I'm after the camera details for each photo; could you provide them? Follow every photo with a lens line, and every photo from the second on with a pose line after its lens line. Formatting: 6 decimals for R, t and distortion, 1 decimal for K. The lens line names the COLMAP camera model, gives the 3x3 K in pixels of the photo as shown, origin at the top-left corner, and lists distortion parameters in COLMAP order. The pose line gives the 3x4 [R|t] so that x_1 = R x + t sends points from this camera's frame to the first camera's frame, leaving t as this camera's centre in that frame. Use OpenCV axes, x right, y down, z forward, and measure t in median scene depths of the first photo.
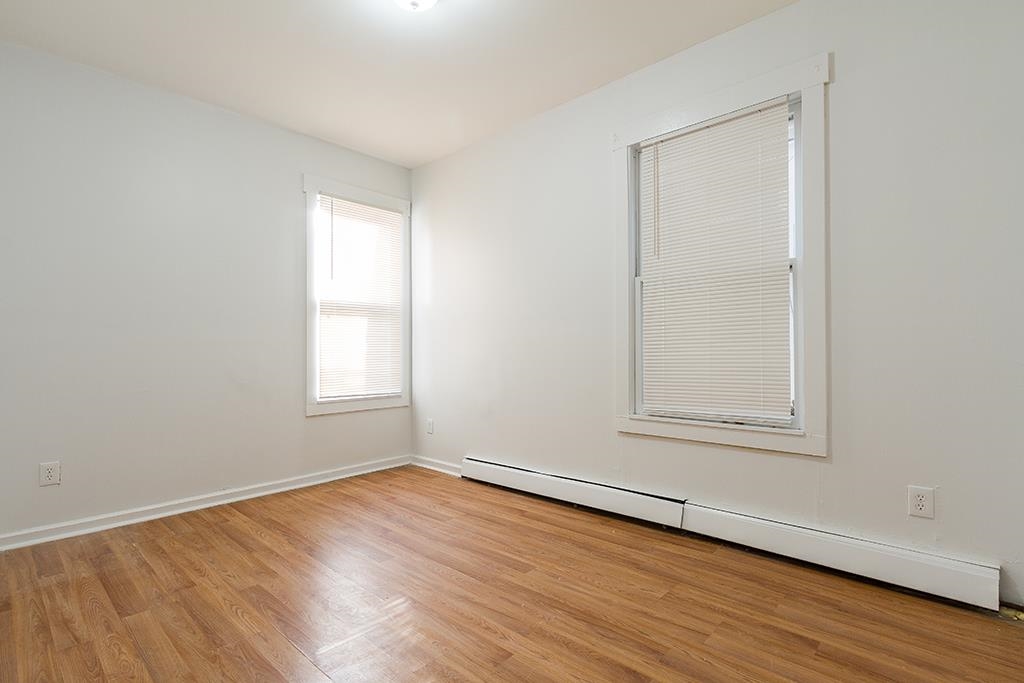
lens RADIAL K [[482.7, 0, 512.0], [0, 482.7, 349.2], [0, 0, 1]] dist [-0.000888, -0.001290]
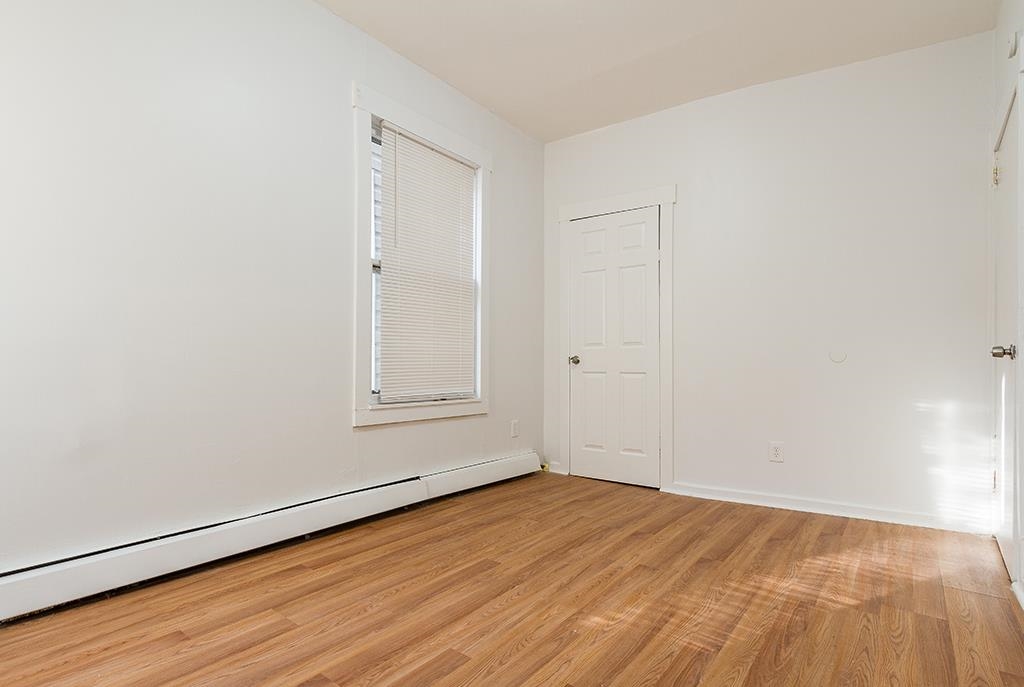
lens RADIAL K [[482.7, 0, 531.6], [0, 482.7, 358.7], [0, 0, 1]] dist [-0.000888, -0.001290]
pose [[-0.074396, 0.014032, 0.997130, -0.790415], [-0.013261, 0.999799, -0.015059, 0.062951], [-0.997141, -0.014344, -0.074195, 0.861856]]
